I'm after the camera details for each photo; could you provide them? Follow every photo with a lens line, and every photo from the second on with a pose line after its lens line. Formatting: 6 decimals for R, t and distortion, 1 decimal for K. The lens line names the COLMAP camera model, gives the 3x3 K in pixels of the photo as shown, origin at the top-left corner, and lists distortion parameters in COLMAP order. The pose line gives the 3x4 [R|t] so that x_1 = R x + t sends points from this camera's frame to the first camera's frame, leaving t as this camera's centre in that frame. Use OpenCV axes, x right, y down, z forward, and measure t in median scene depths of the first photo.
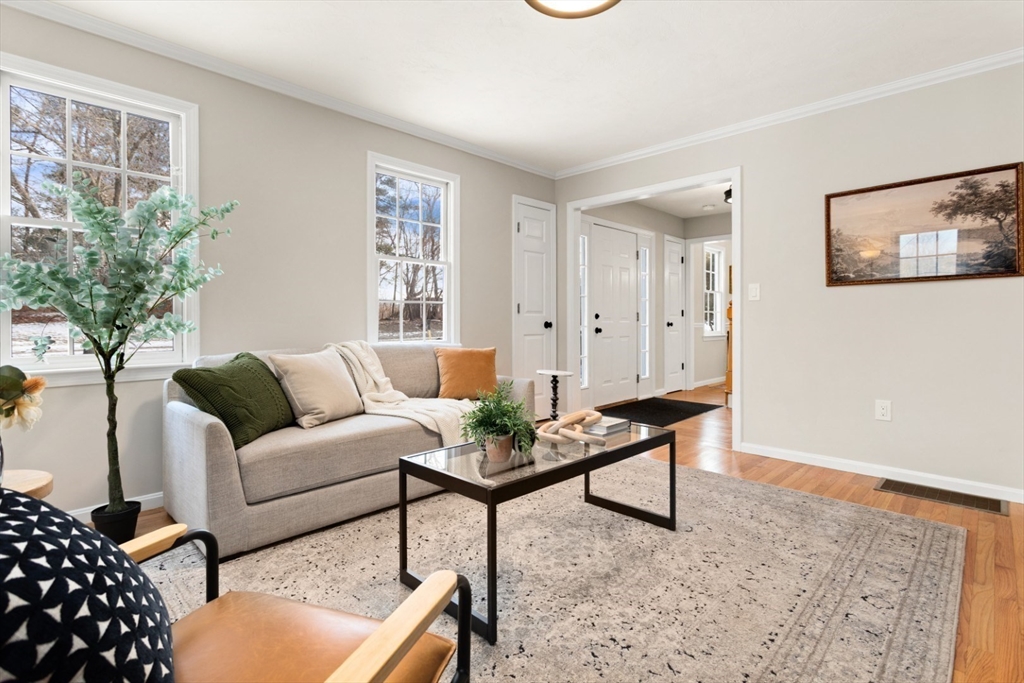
lens RADIAL K [[491.9, 0, 514.4], [0, 491.9, 334.4], [0, 0, 1]] dist [0.001955, 0.000503]
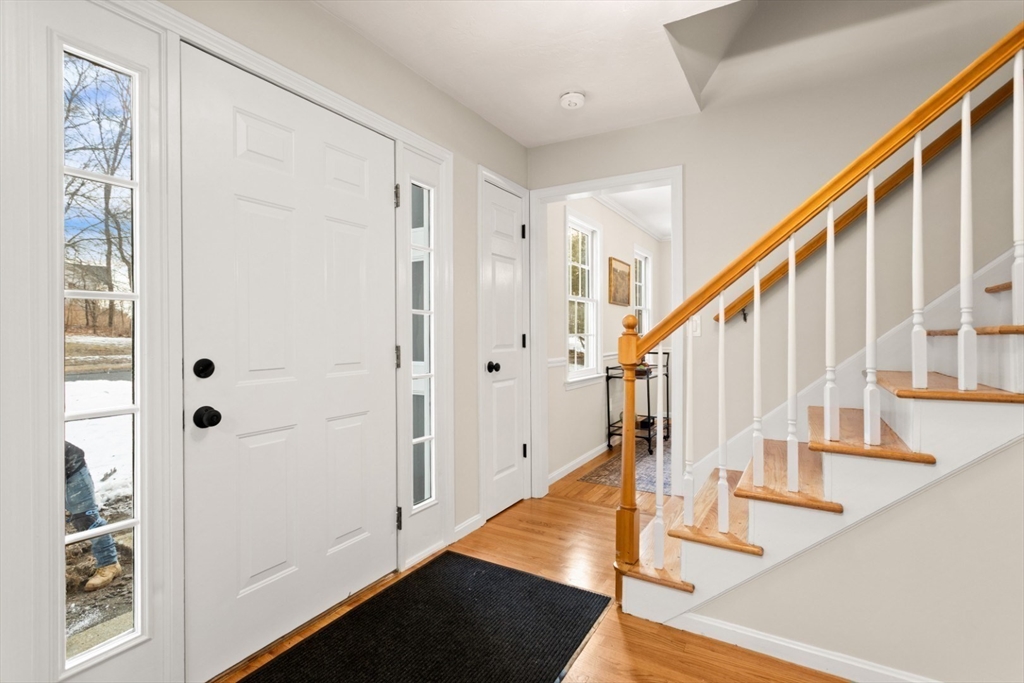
lens RADIAL K [[491.9, 0, 510.9], [0, 491.9, 337.9], [0, 0, 1]] dist [0.001955, 0.000503]
pose [[0.972673, -0.002034, 0.232169, 0.223363], [0.005807, 0.999862, -0.015570, -0.039680], [-0.232105, 0.016493, 0.972551, 0.547960]]
